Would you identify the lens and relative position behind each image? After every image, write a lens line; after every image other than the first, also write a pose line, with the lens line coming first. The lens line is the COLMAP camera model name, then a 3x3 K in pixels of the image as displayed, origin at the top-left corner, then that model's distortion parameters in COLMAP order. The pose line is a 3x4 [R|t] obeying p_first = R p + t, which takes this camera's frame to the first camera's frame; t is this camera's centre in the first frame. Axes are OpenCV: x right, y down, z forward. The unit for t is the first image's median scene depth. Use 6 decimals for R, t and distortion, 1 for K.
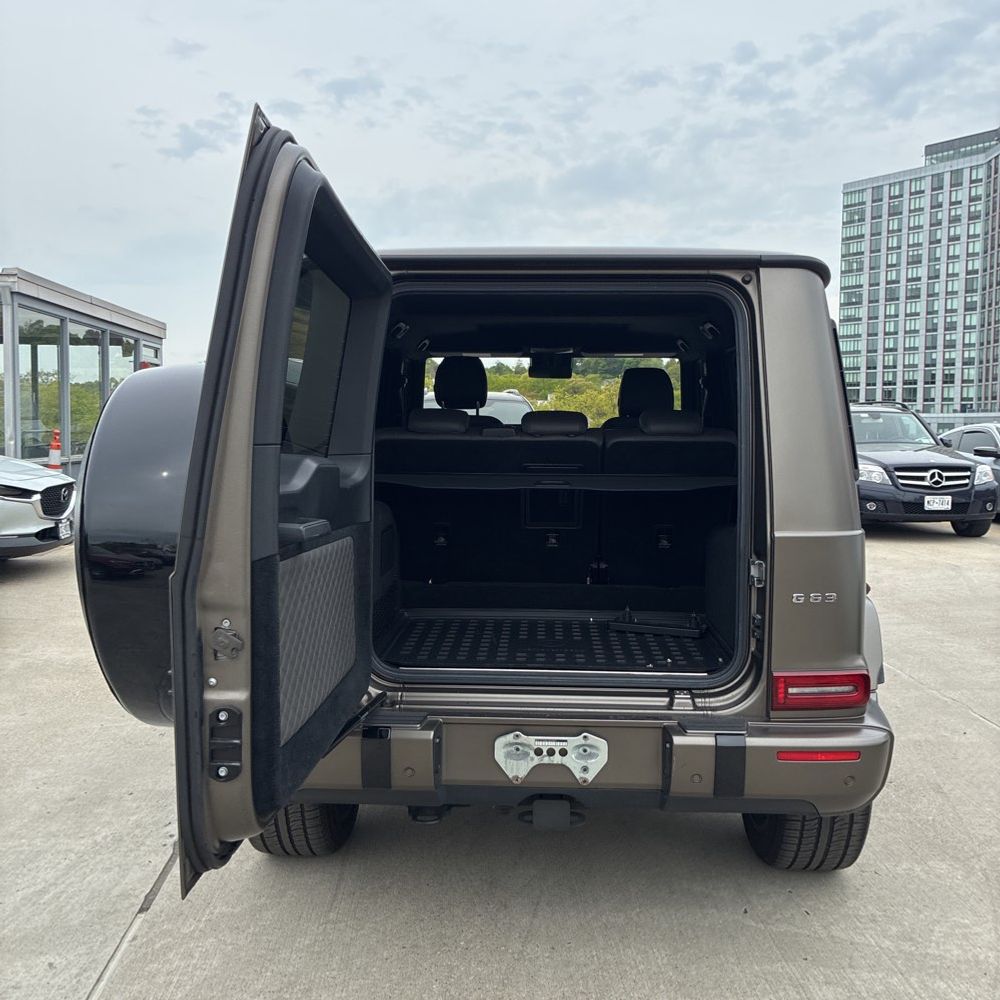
lens RADIAL K [[1011.3, 0, 505.9], [0, 1011.3, 491.6], [0, 0, 1]] dist [0.023890, 0.000000]
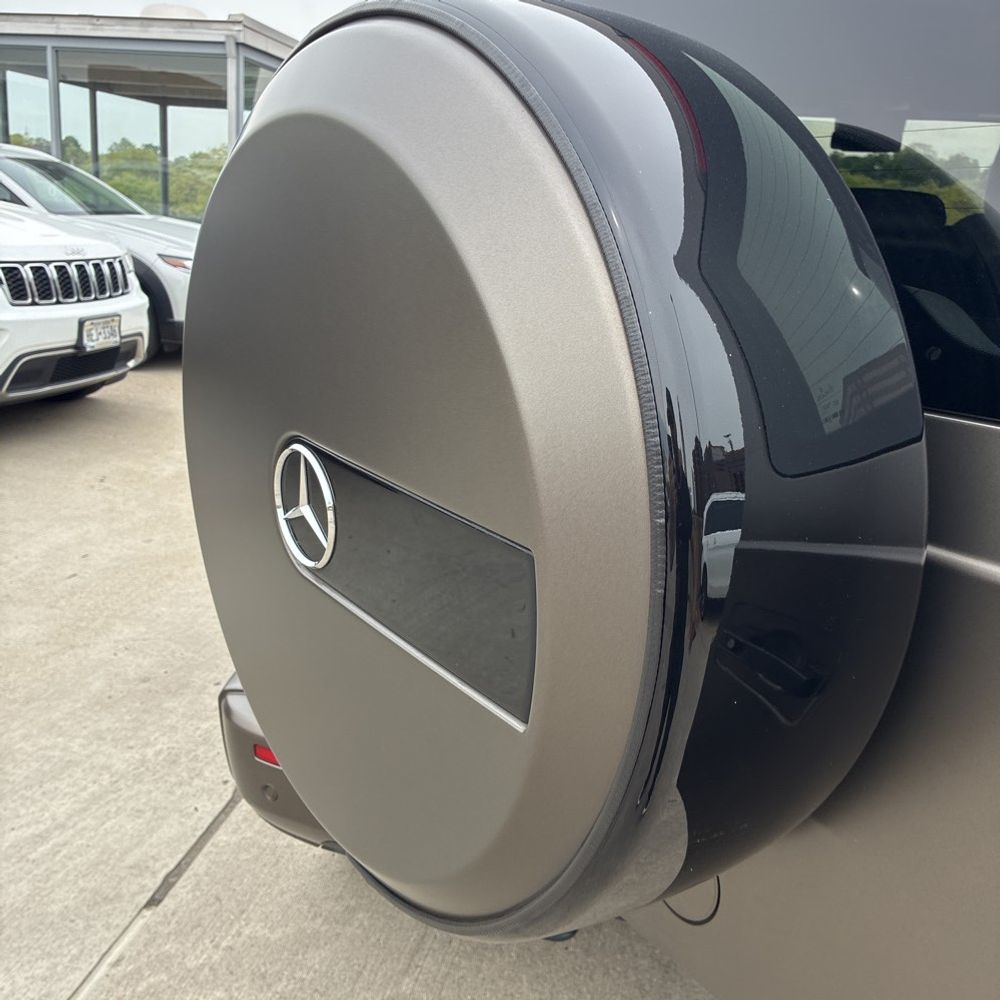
lens RADIAL K [[1011.3, 0, 495.4], [0, 1011.3, 489.4], [0, 0, 1]] dist [0.023890, 0.000000]
pose [[0.962820, 0.123984, -0.240011, -0.002383], [-0.076856, 0.977463, 0.196620, -0.014451], [0.258979, -0.170863, 0.950650, 0.417652]]
